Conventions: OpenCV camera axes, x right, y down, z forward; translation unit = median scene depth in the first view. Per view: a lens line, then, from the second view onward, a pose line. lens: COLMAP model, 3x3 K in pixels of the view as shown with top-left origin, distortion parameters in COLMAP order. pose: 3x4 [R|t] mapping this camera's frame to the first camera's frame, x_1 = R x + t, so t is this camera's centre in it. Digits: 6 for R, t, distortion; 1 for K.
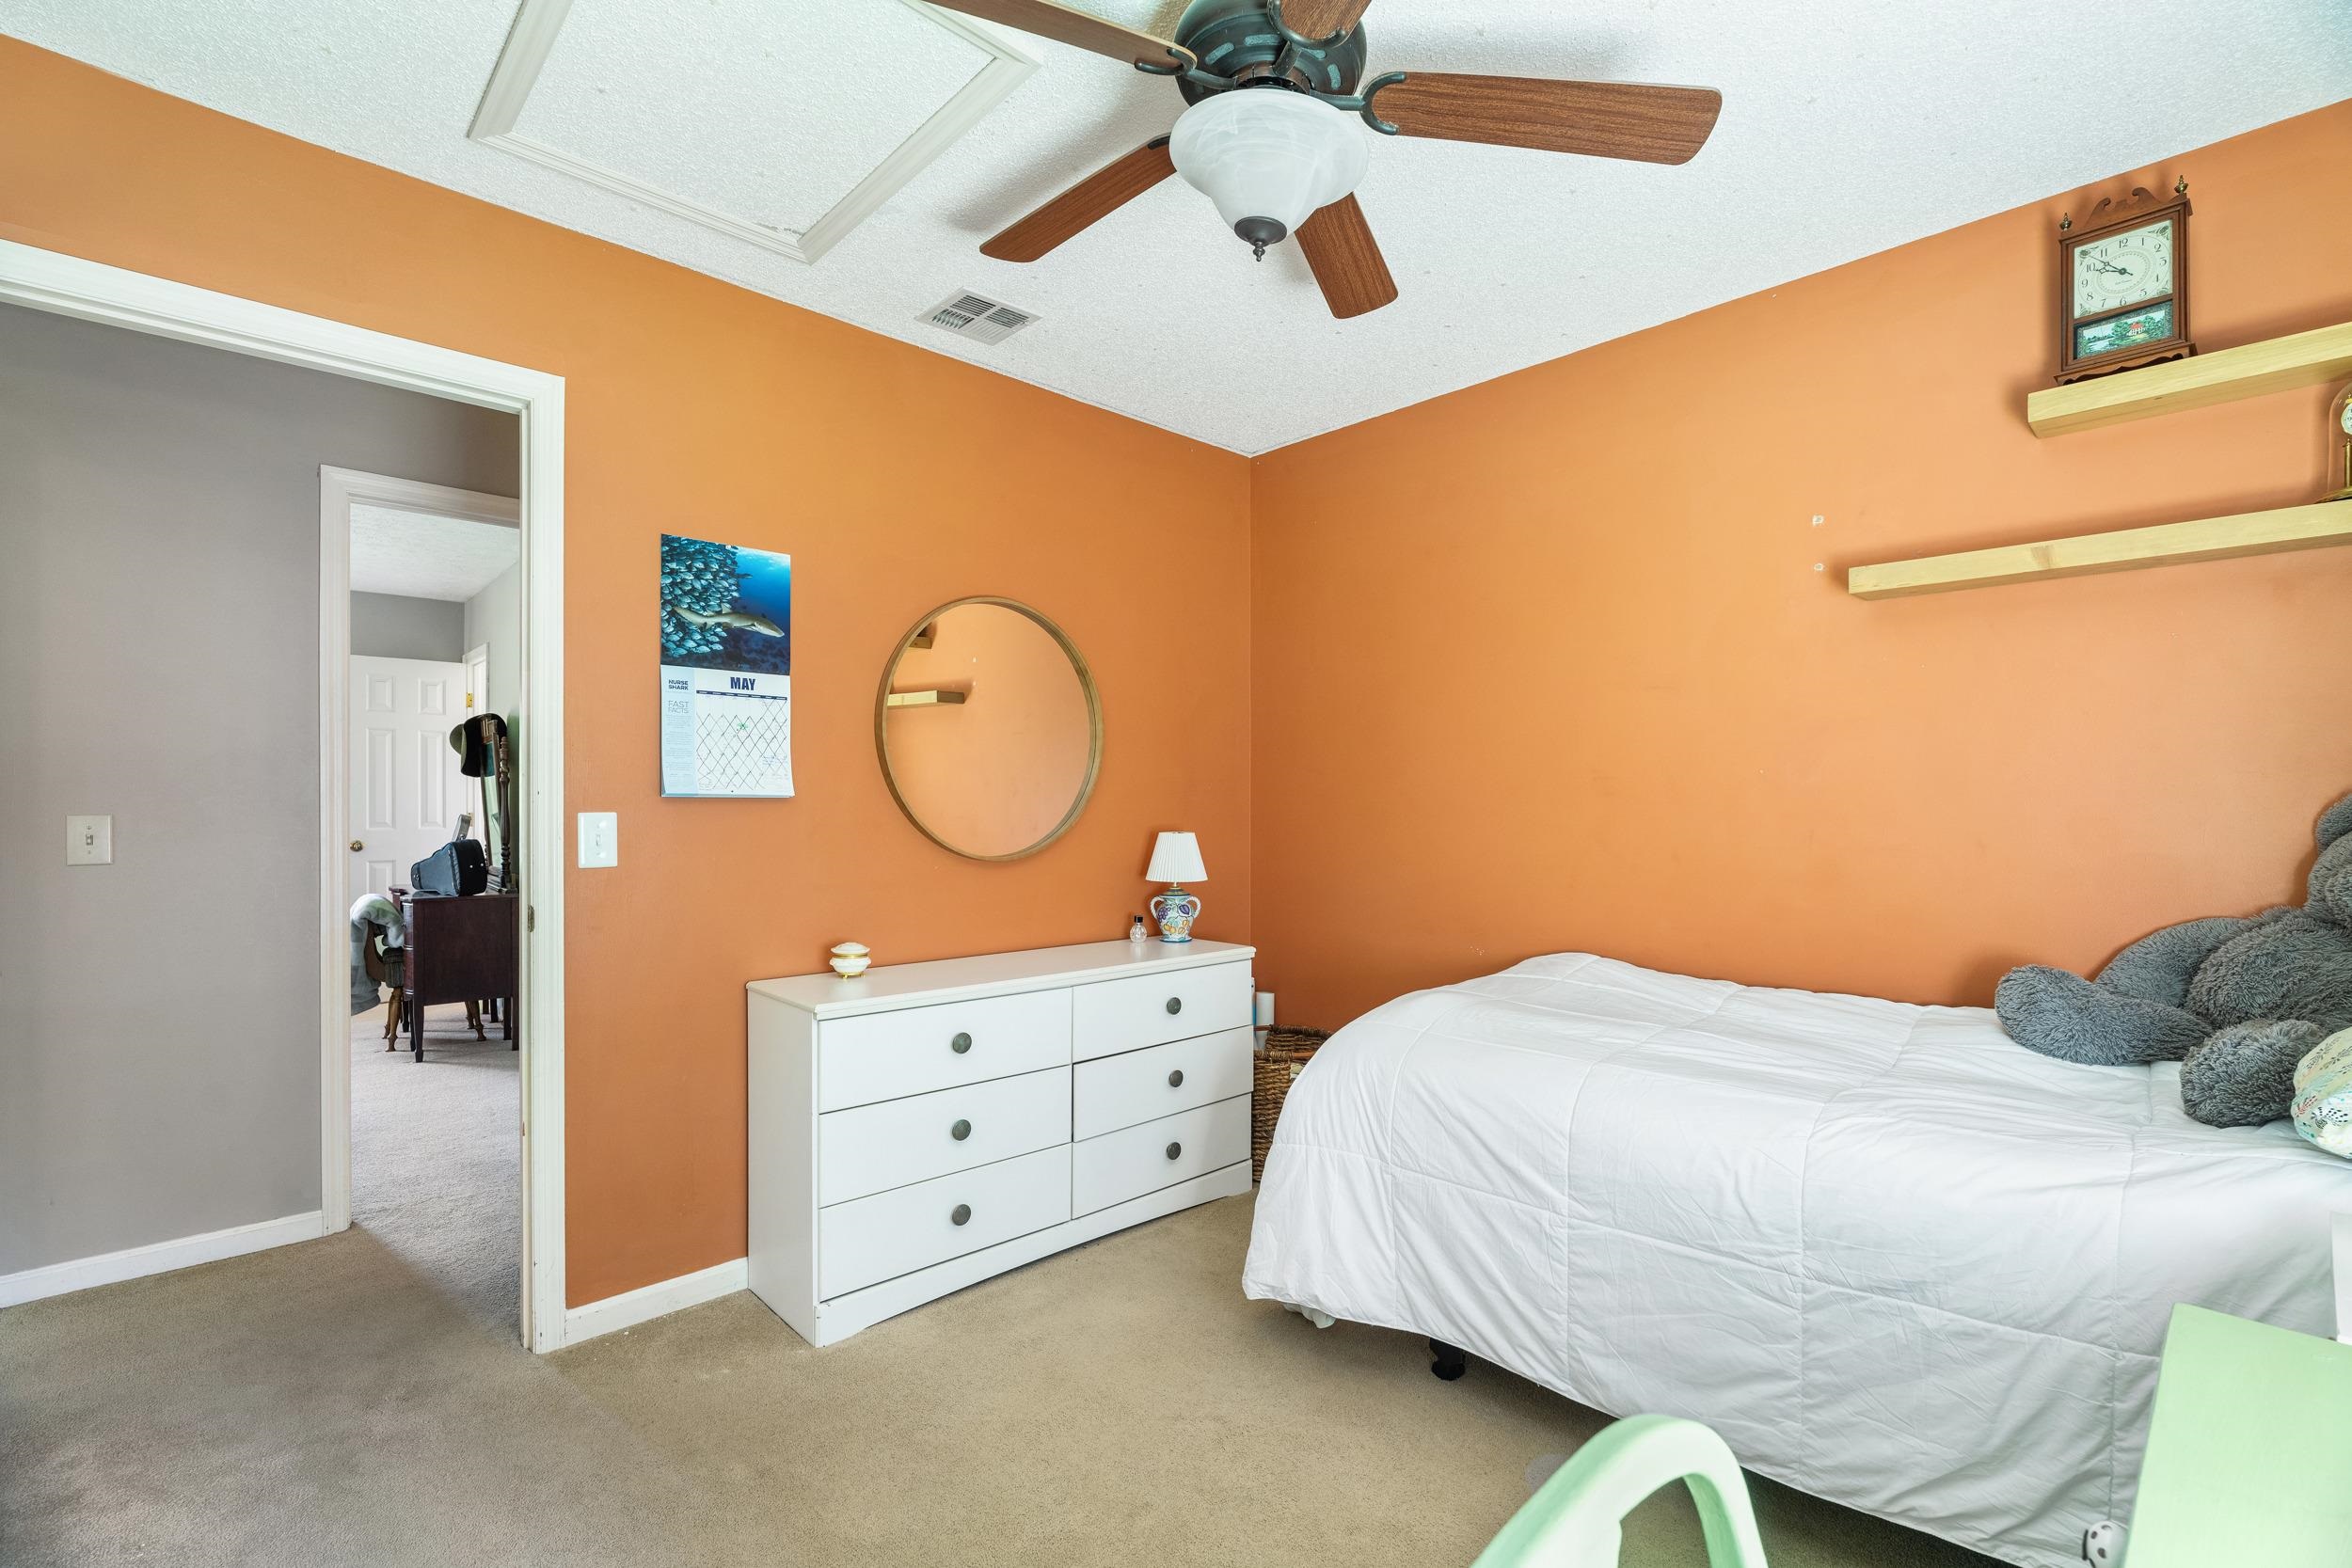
lens RADIAL K [[1053.6, 0, 1180.5], [0, 1053.6, 799.2], [0, 0, 1]] dist [-0.001280, 0.000004]
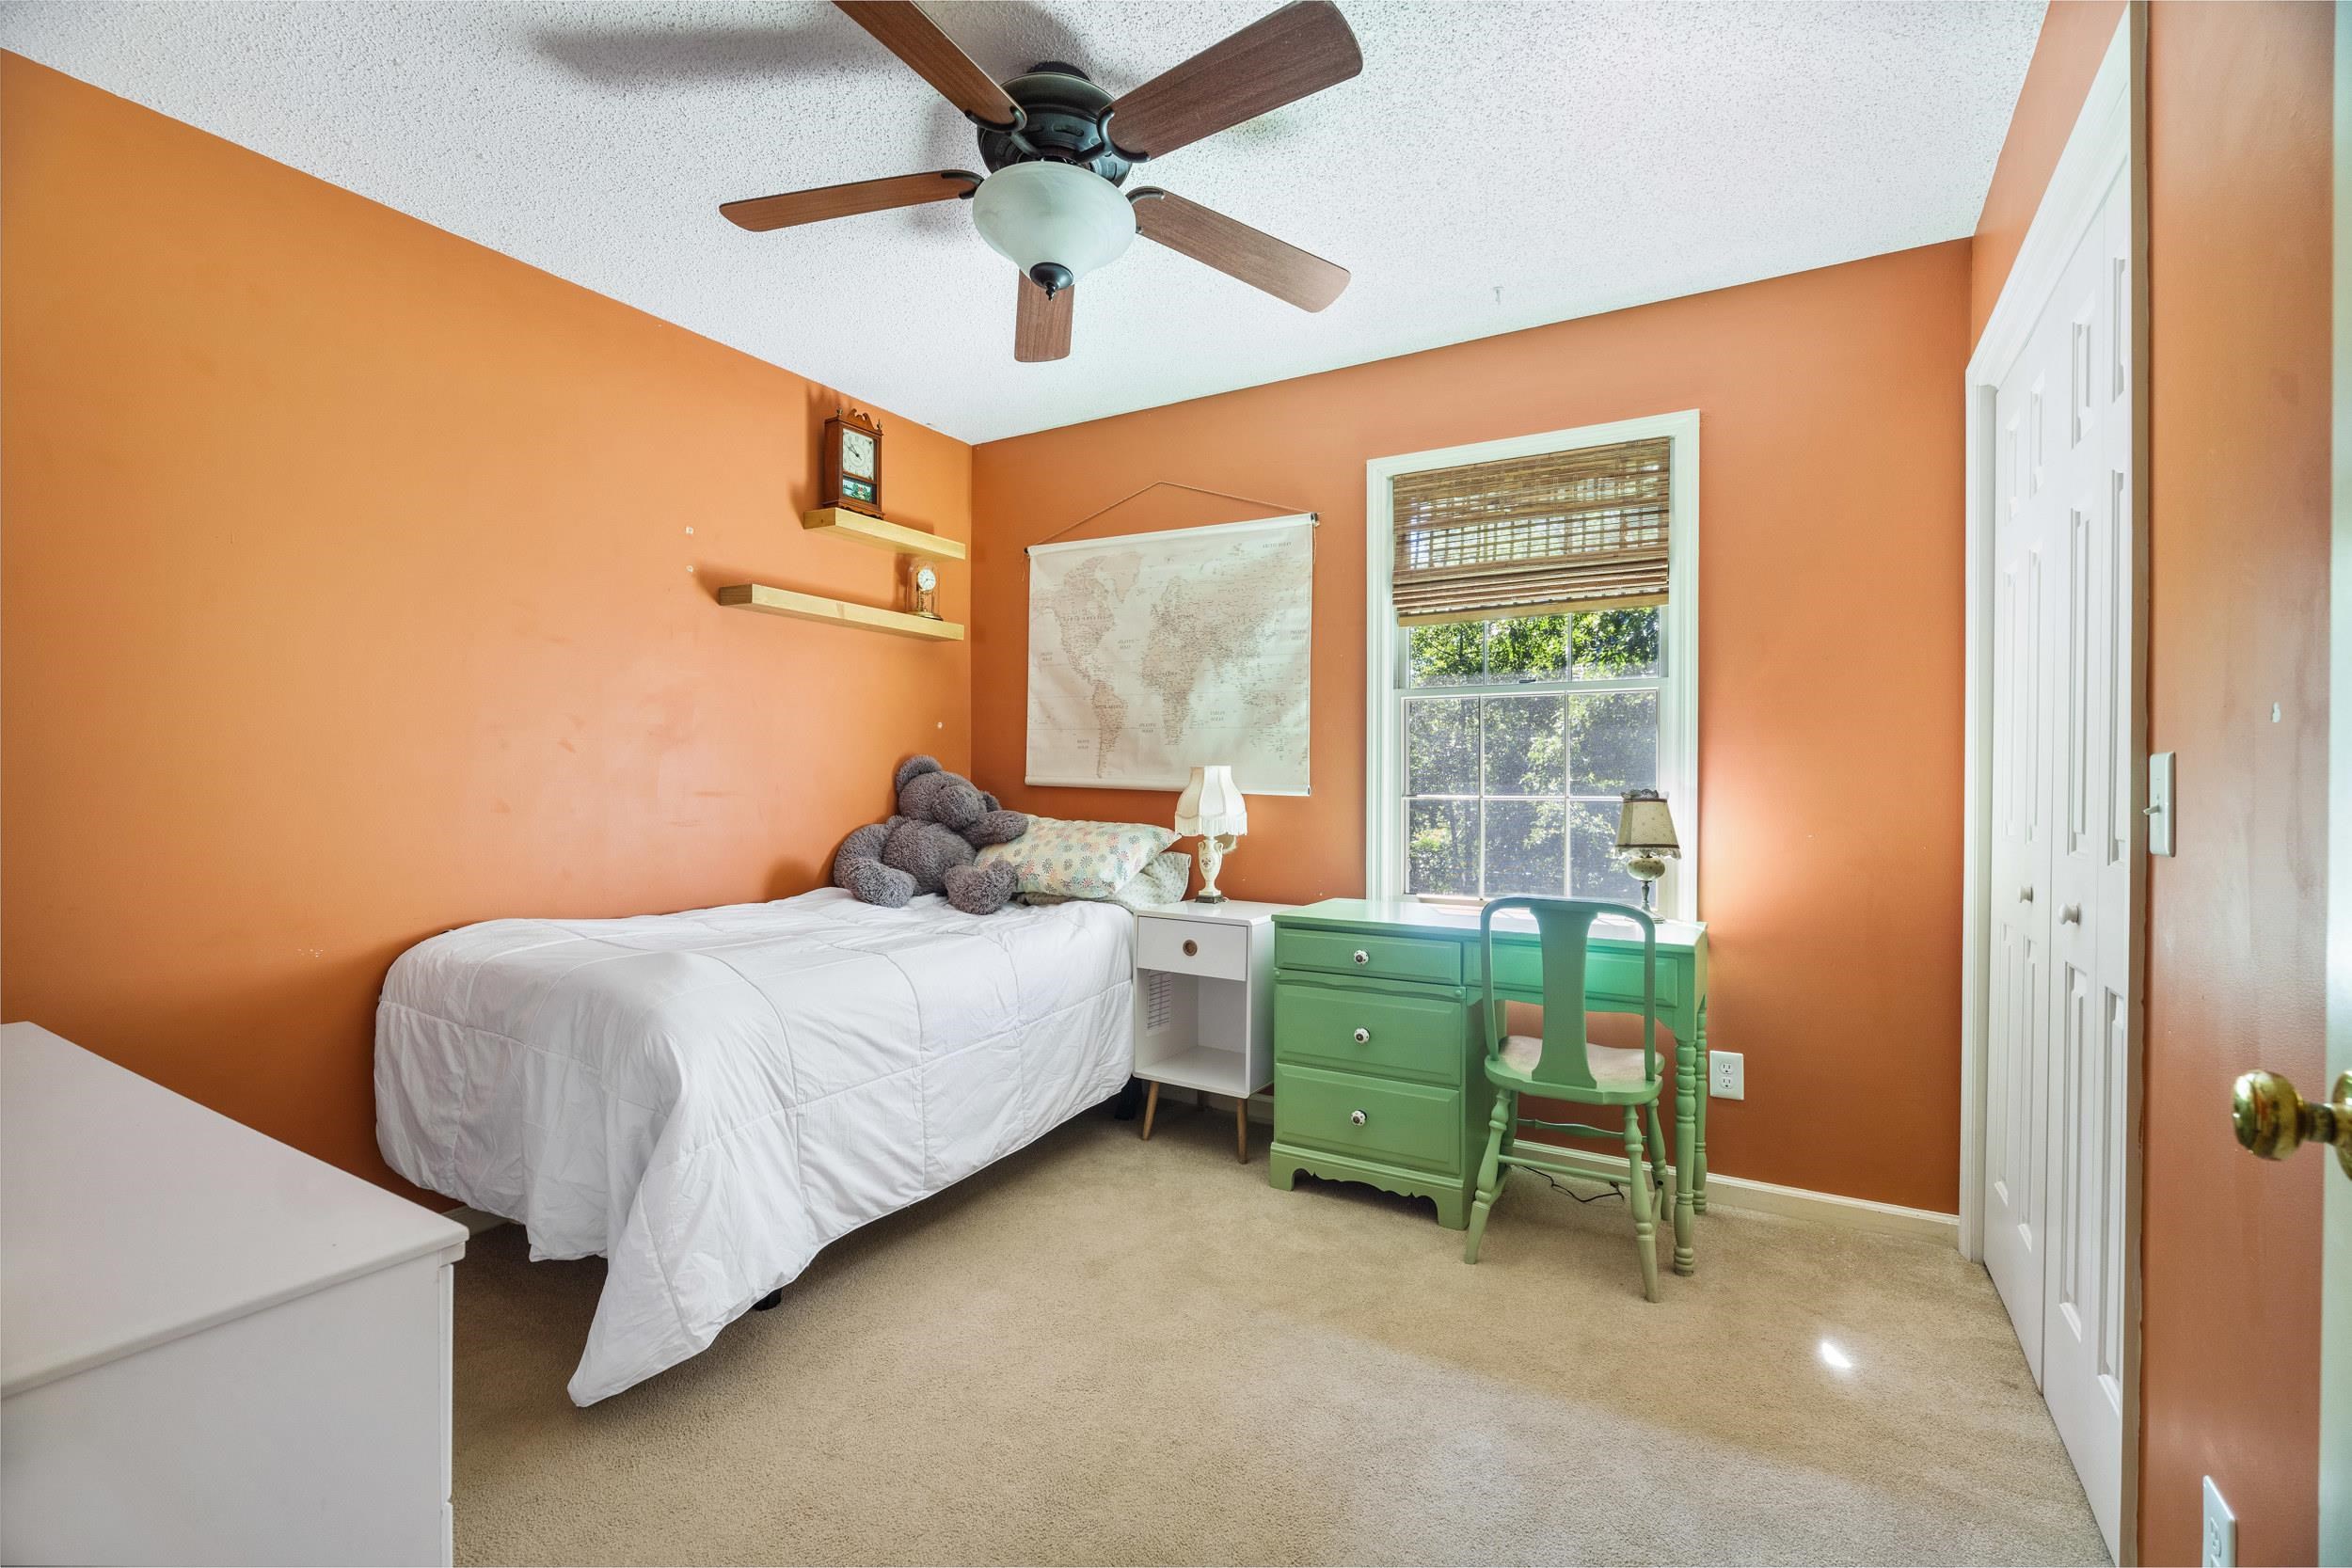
lens RADIAL K [[1036.6, 0, 1184.1], [0, 1036.6, 771.0], [0, 0, 1]] dist [-0.014439, 0.006062]
pose [[-0.279605, 0.005661, 0.960099, -0.920615], [-0.007907, 0.999935, -0.008199, 0.031006], [-0.960083, -0.009884, -0.279542, 0.983675]]
